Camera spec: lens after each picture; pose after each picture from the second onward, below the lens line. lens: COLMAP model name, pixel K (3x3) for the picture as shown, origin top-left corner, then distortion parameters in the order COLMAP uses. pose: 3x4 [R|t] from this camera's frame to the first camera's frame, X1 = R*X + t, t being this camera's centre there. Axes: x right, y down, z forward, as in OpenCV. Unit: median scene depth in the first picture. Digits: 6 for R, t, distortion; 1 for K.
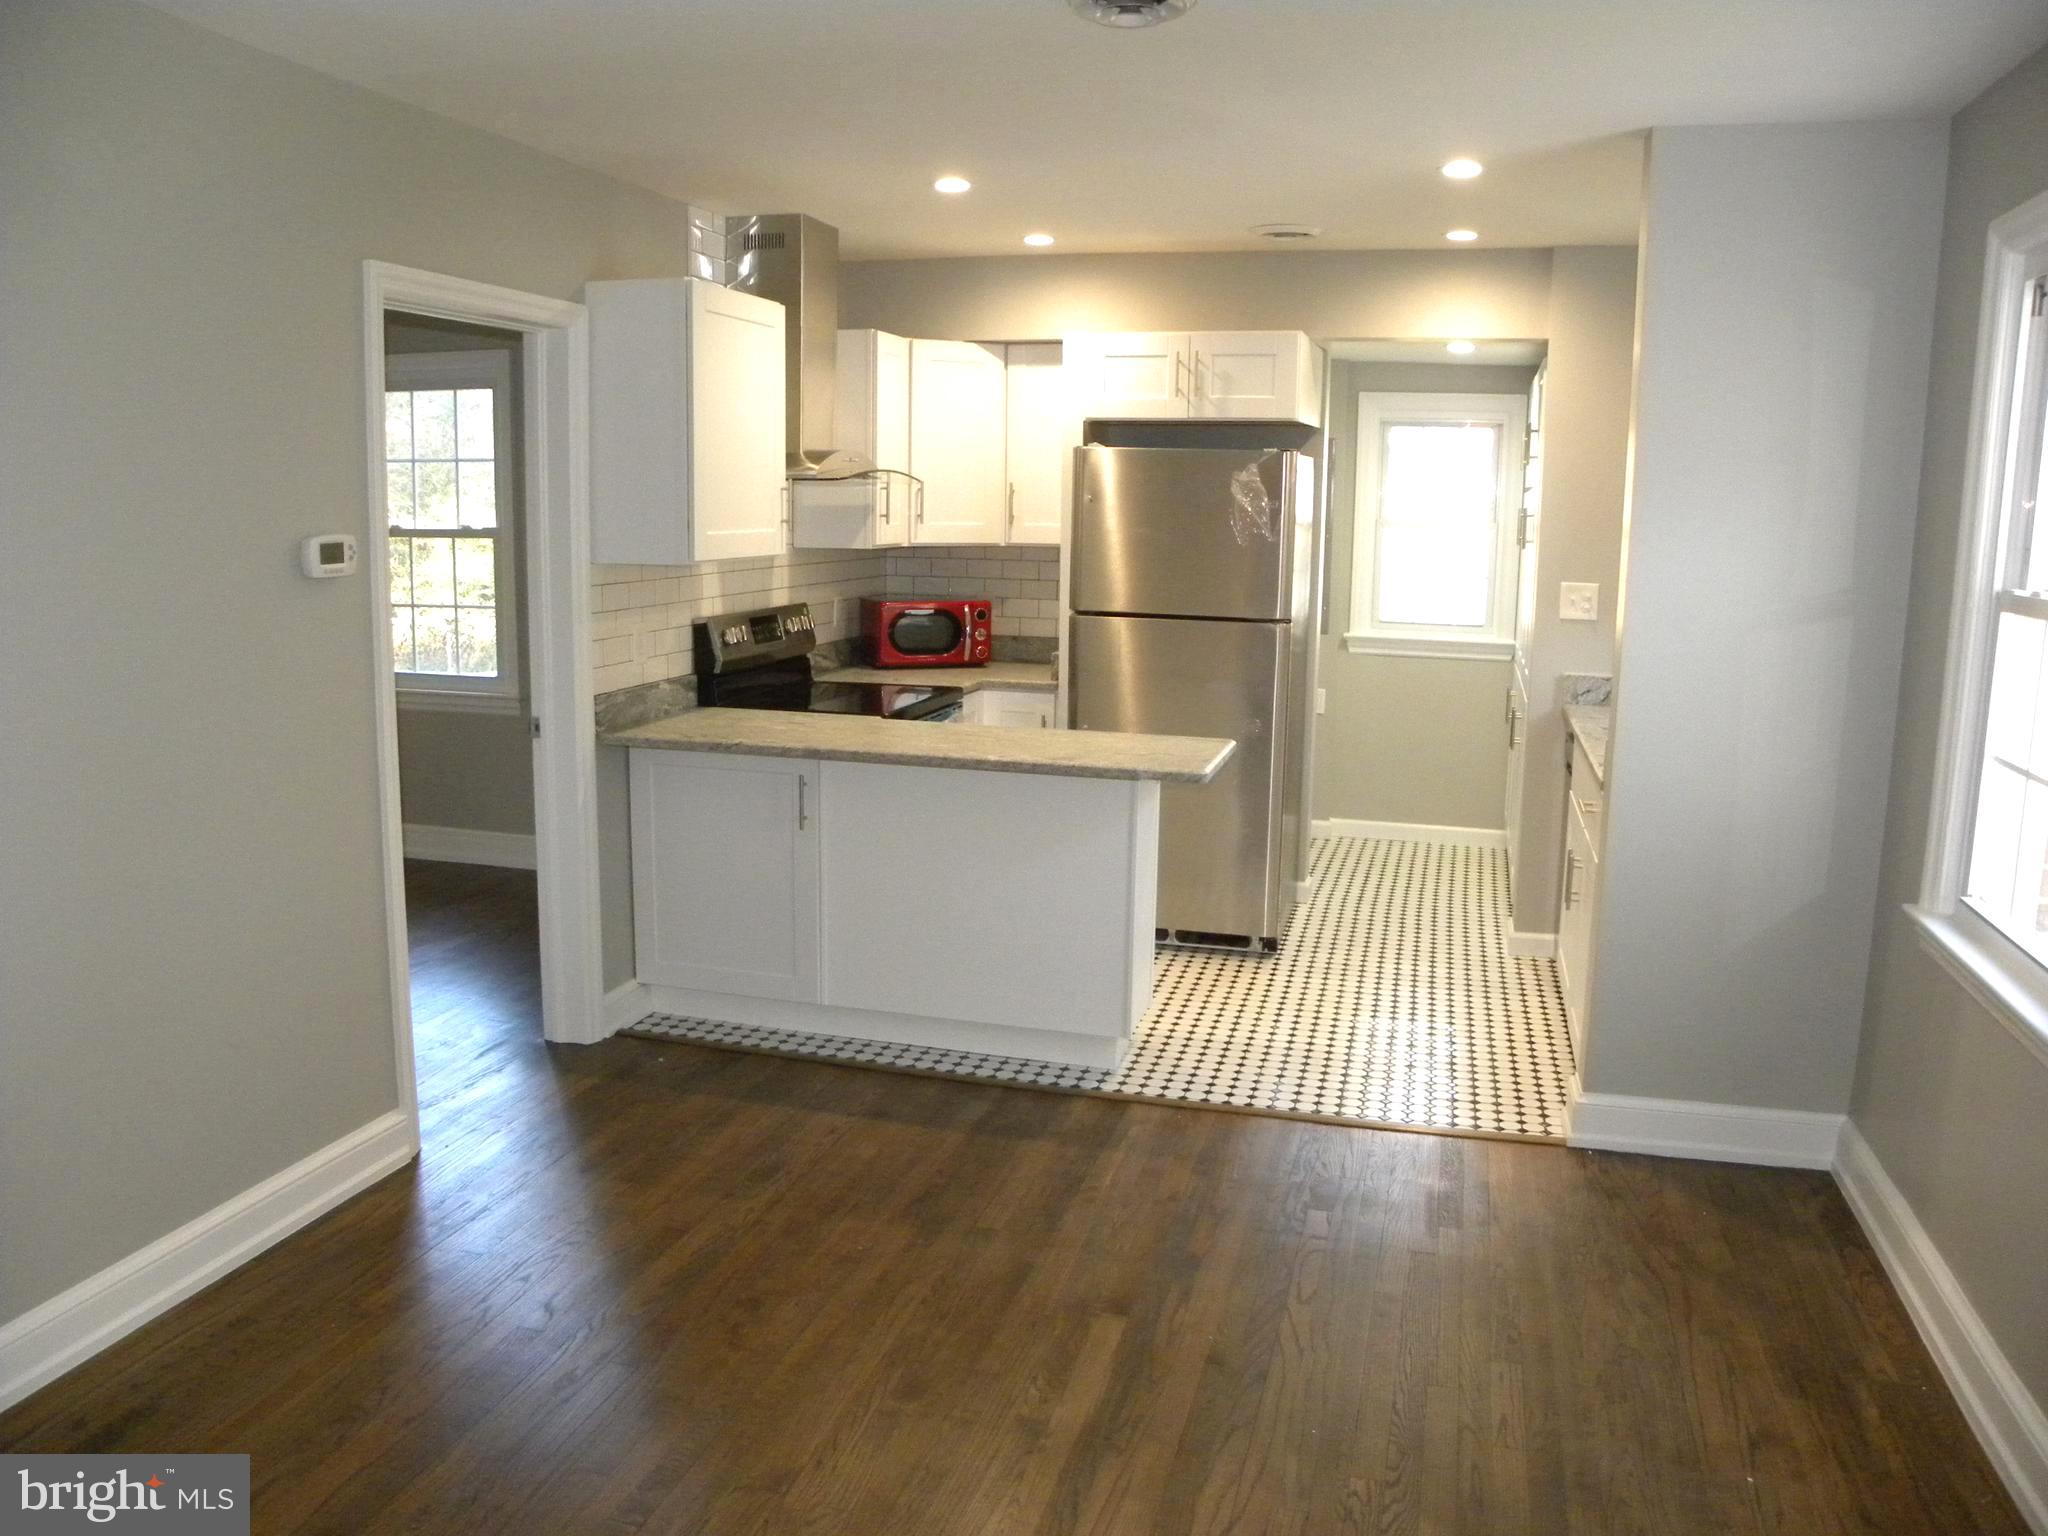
lens RADIAL K [[1547.4, 0, 1024.0], [0, 1547.4, 768.0], [0, 0, 1]] dist [-0.138841, 0.072013]
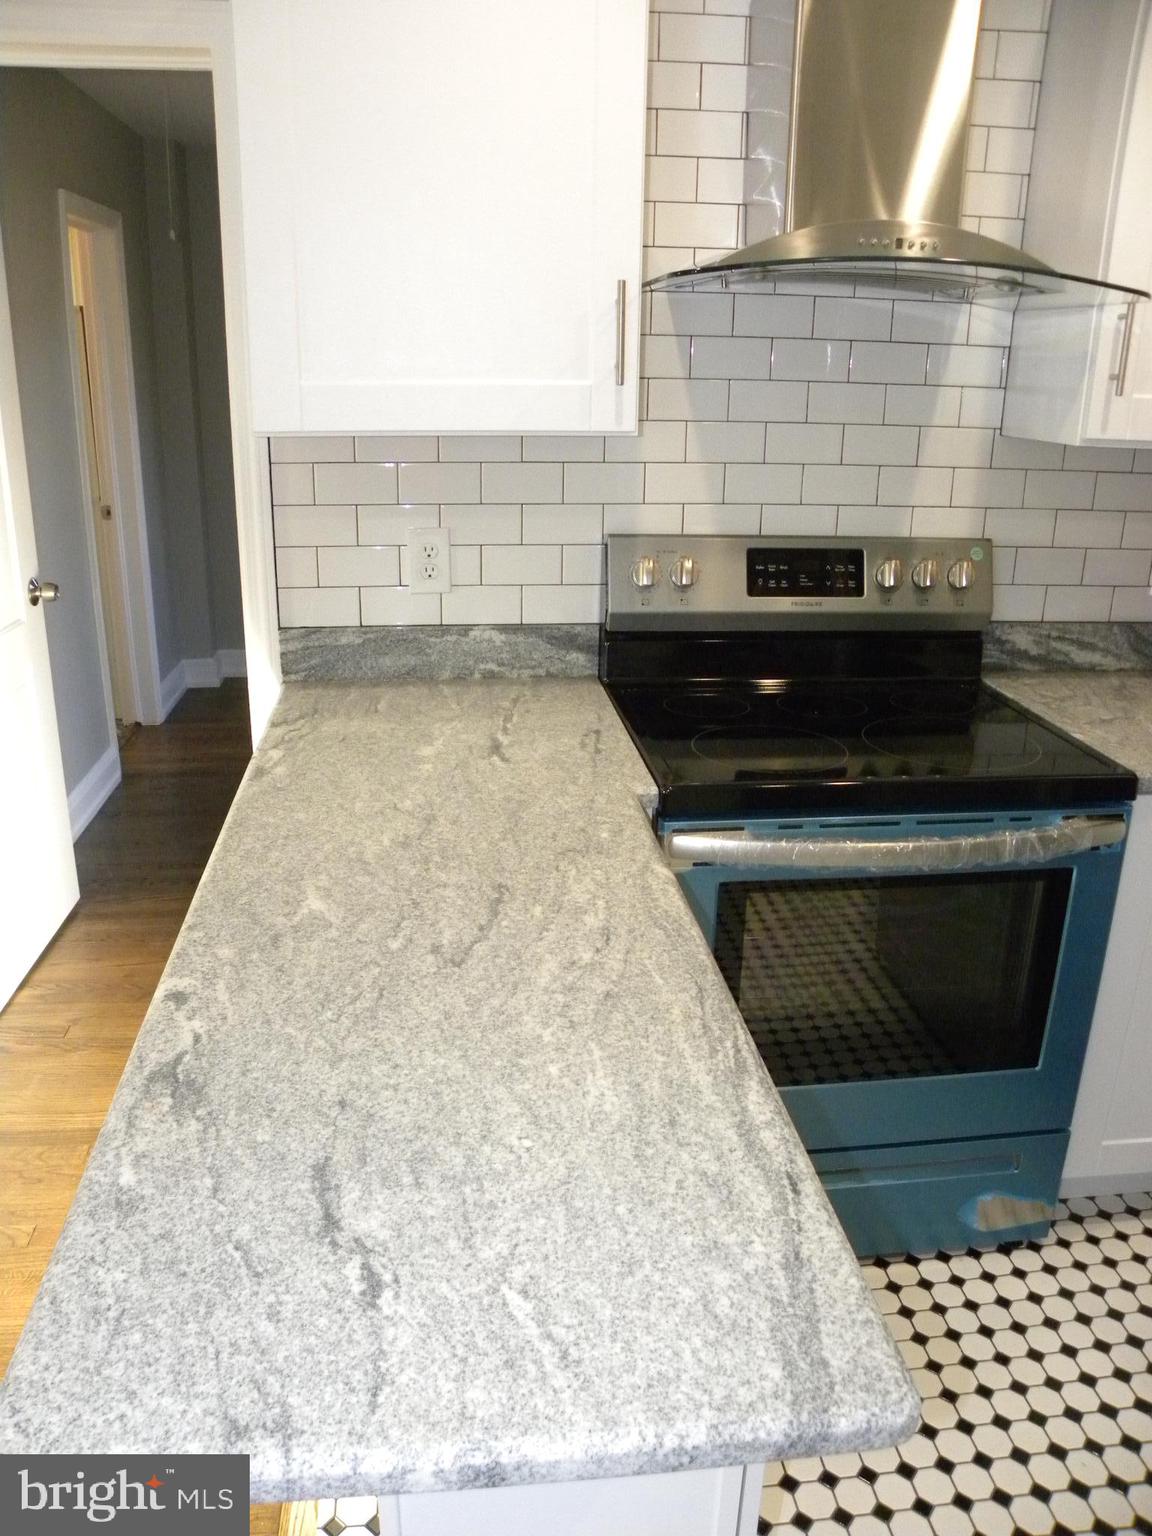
lens RADIAL K [[1160.6, 0, 576.0], [0, 1160.6, 768.0], [0, 0, 1]] dist [-0.138841, 0.072013]
pose [[0.380617, 0.293007, -0.877085, 0.181459], [-0.168735, 0.954556, 0.245664, -0.105893], [0.909208, 0.054492, 0.412761, 0.719705]]
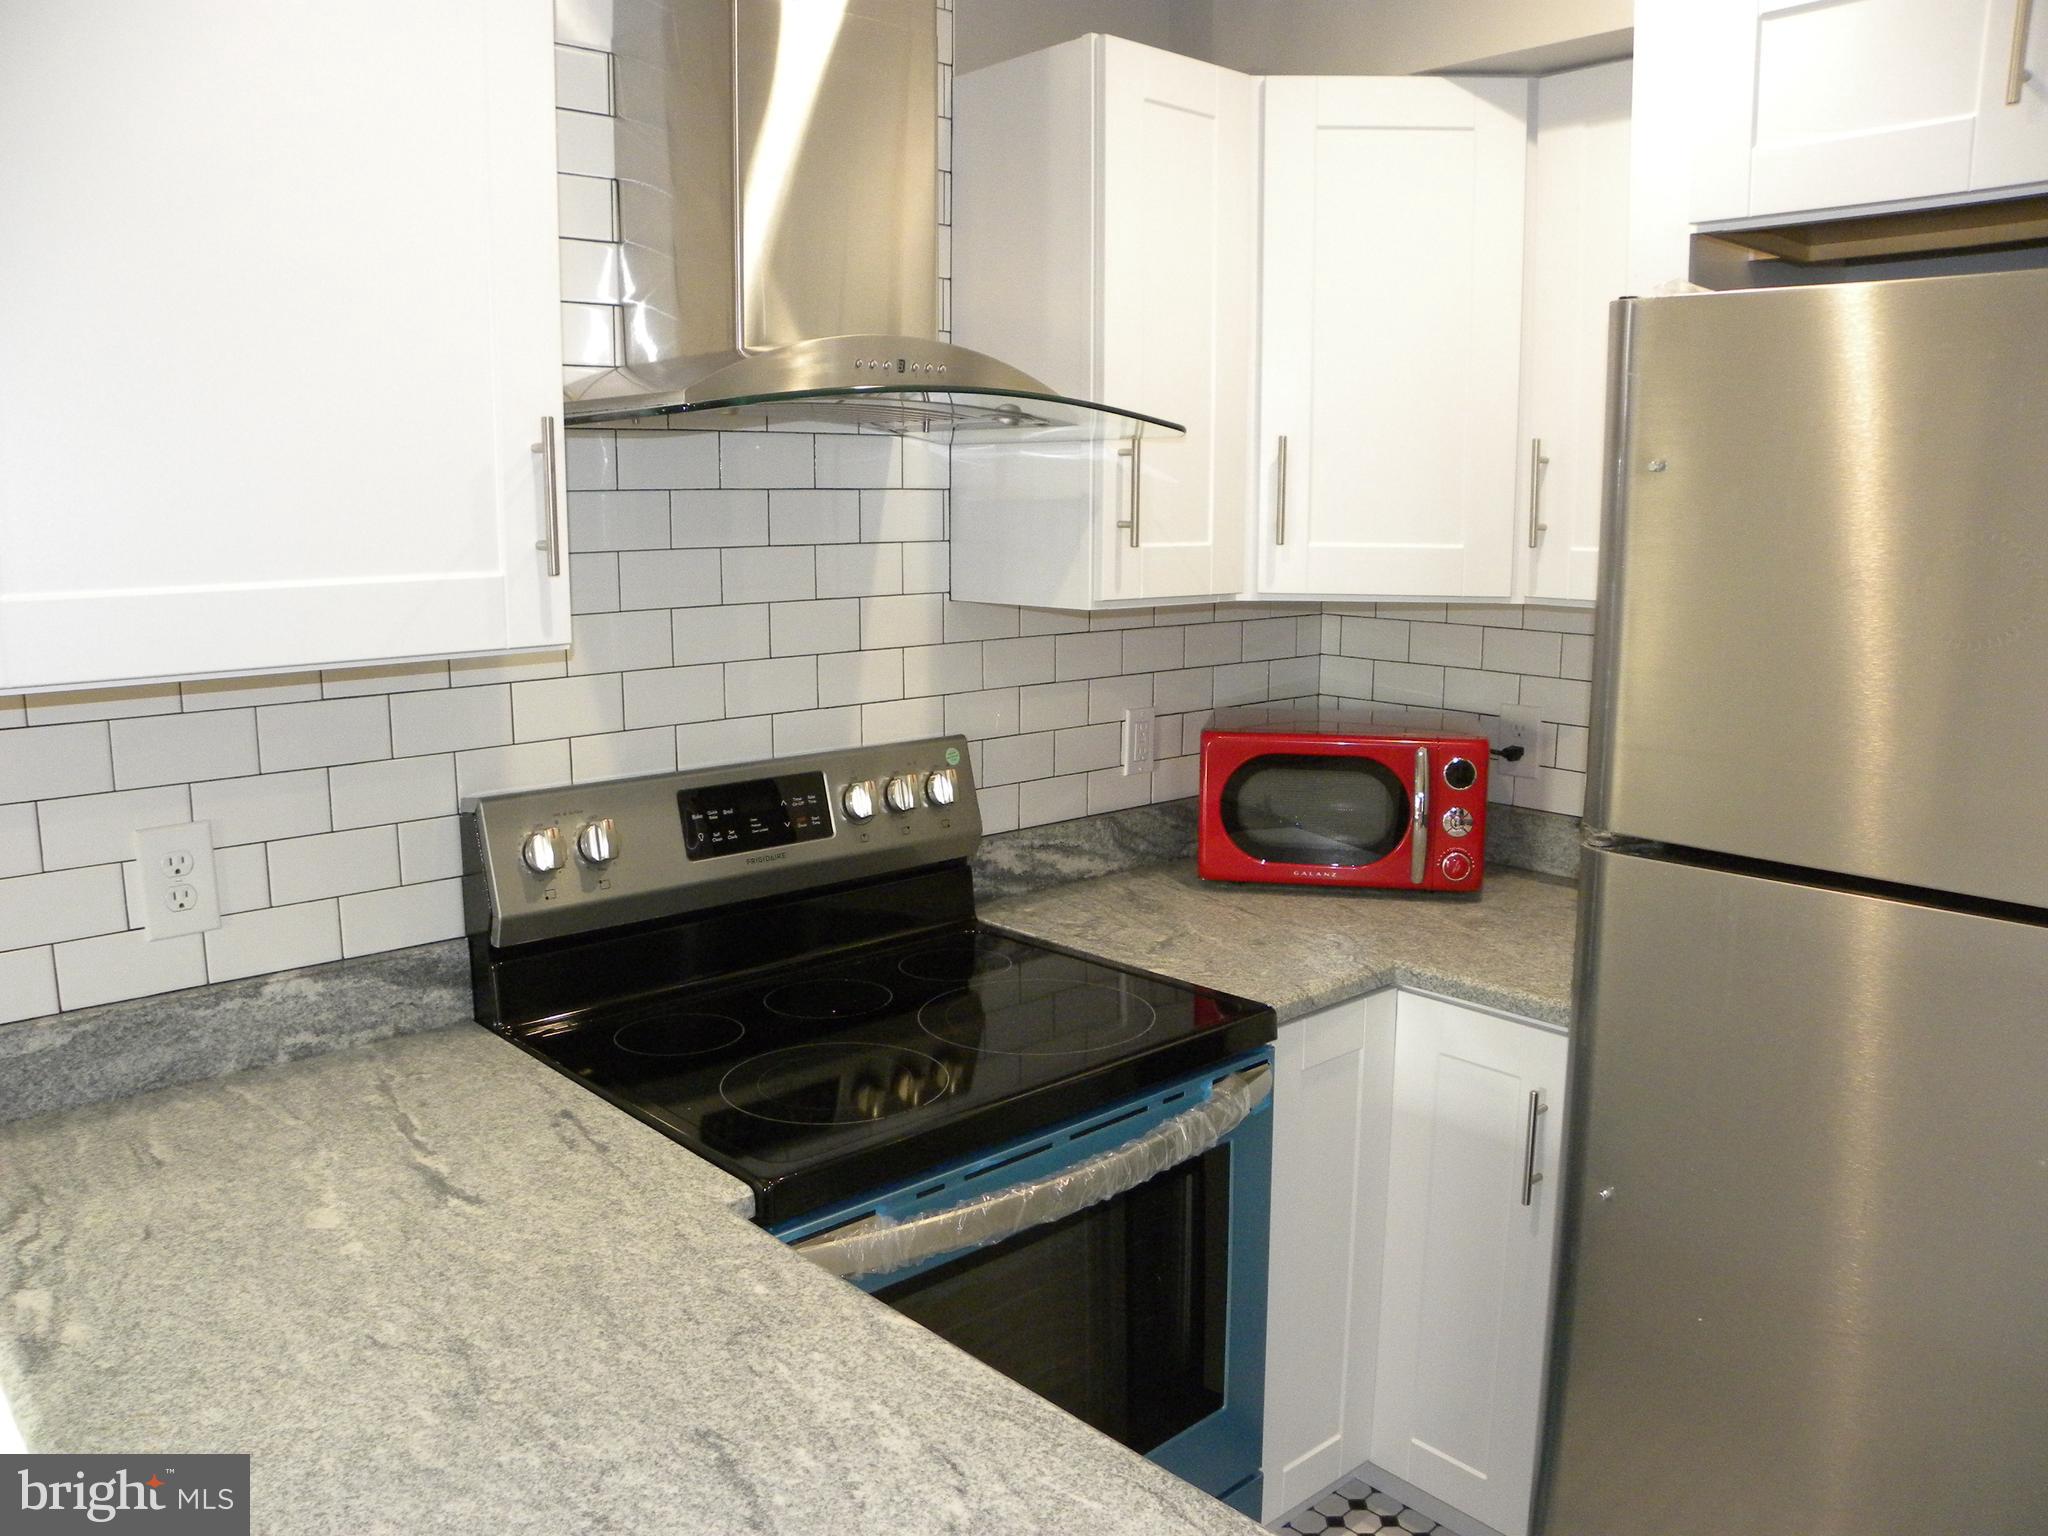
lens RADIAL K [[1547.4, 0, 1024.0], [0, 1547.4, 768.0], [0, 0, 1]] dist [-0.138841, 0.072013]
pose [[0.850136, 0.070183, -0.521865, 0.091512], [-0.074697, 0.997129, 0.012415, -0.106891], [0.521238, 0.028427, 0.852938, 0.666357]]
